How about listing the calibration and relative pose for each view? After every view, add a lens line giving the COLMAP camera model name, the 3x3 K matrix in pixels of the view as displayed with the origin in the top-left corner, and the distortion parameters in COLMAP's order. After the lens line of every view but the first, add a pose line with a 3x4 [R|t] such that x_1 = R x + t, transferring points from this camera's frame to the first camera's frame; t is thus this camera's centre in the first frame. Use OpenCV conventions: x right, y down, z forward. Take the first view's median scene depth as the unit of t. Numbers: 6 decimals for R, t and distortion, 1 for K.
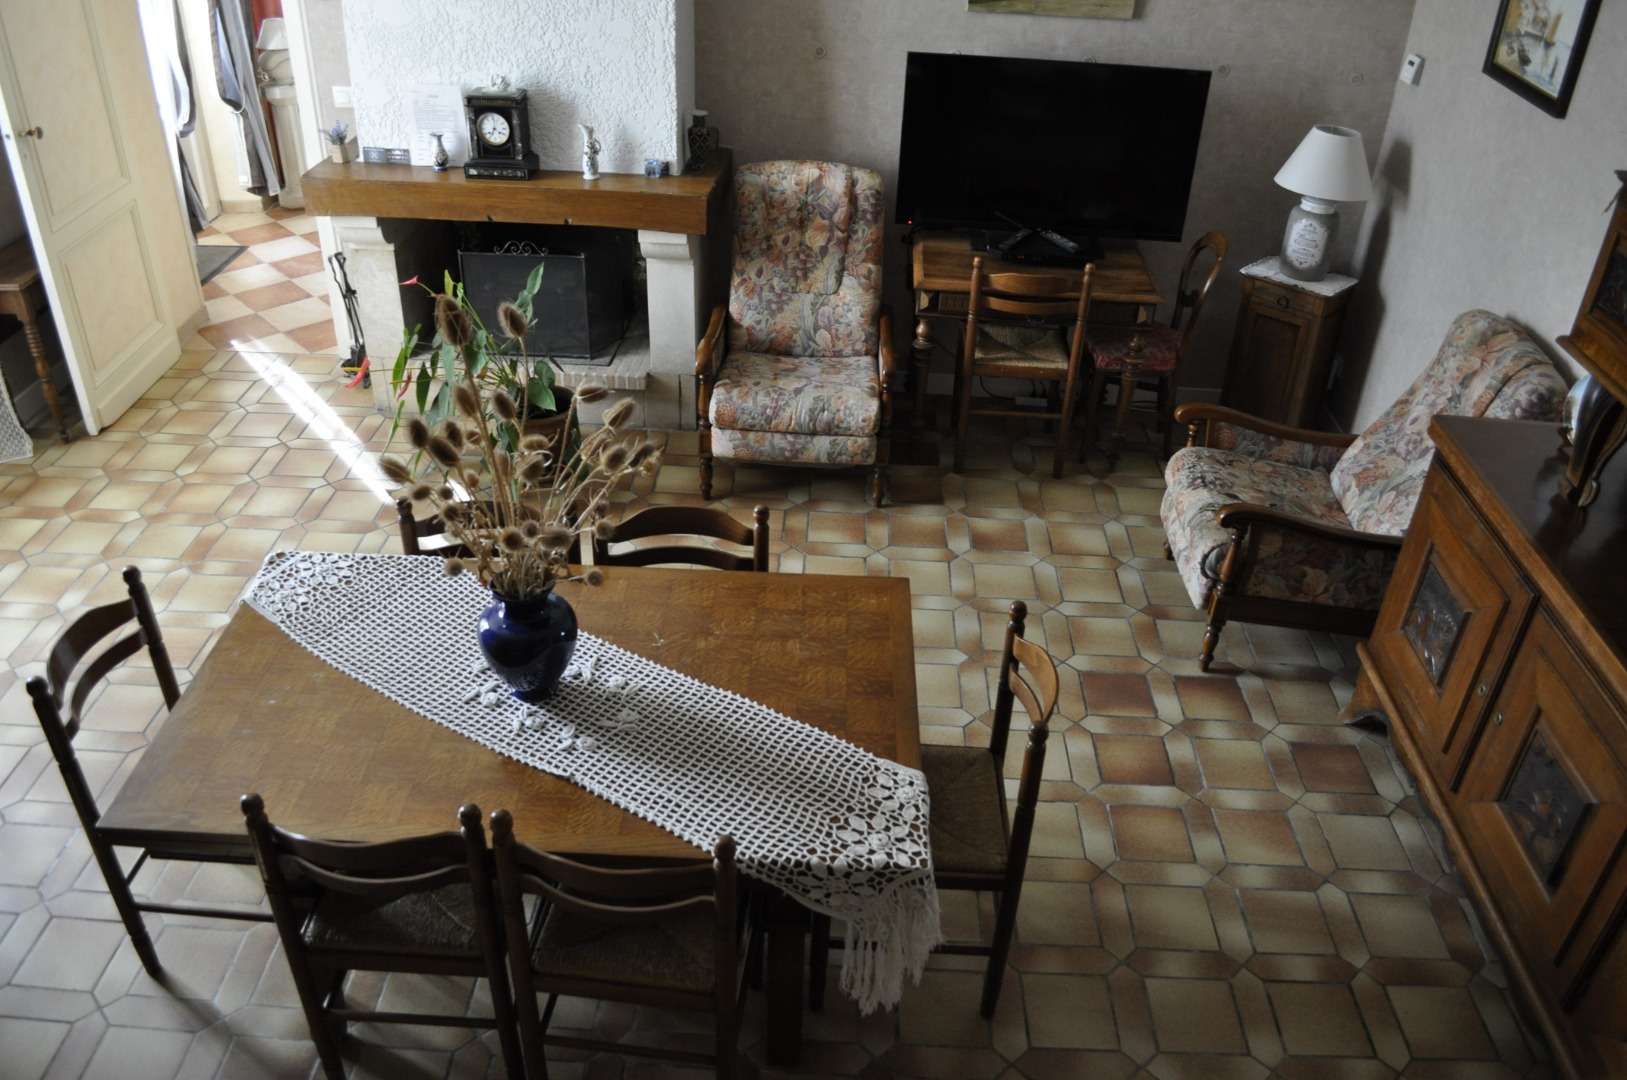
lens RADIAL K [[1283.9, 0, 813.5], [0, 1283.9, 540.0], [0, 0, 1]] dist [-0.080532, 0.009931]
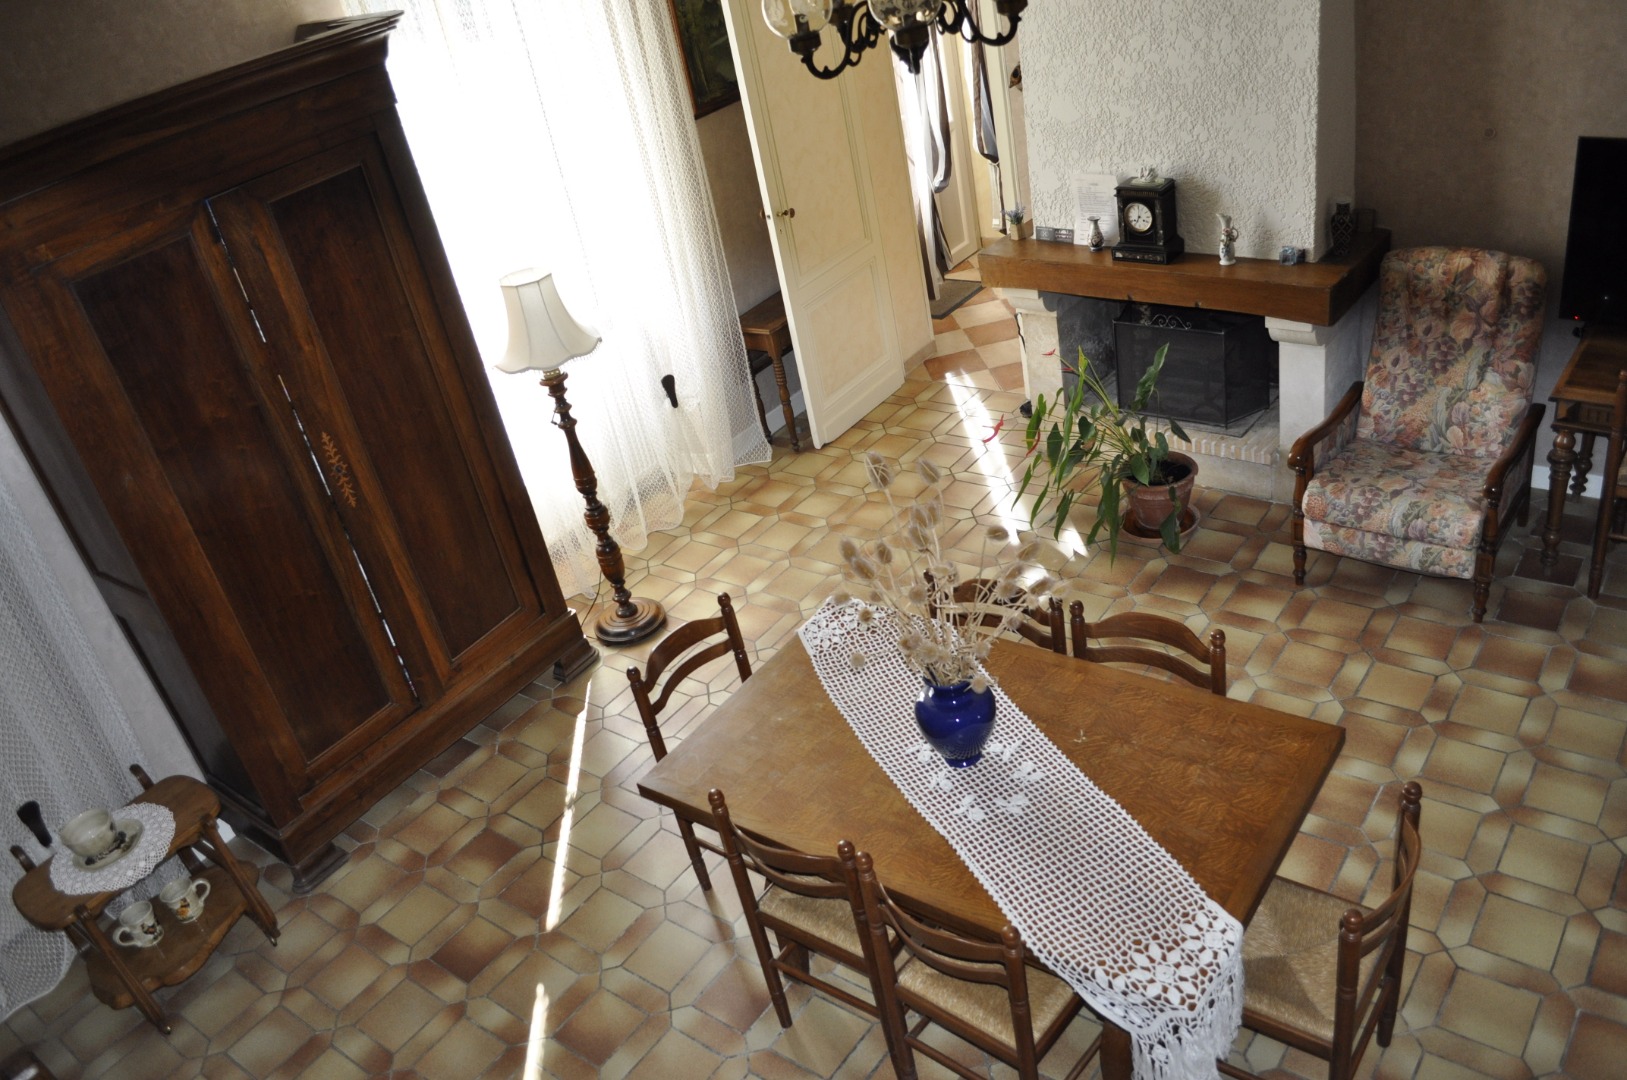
lens RADIAL K [[1283.9, 0, 813.5], [0, 1283.9, 540.0], [0, 0, 1]] dist [-0.080532, 0.009931]
pose [[0.798350, 0.144803, -0.584525, 0.192316], [-0.133419, 0.989068, 0.062794, -0.079185], [0.587228, 0.027855, 0.808942, -0.032920]]
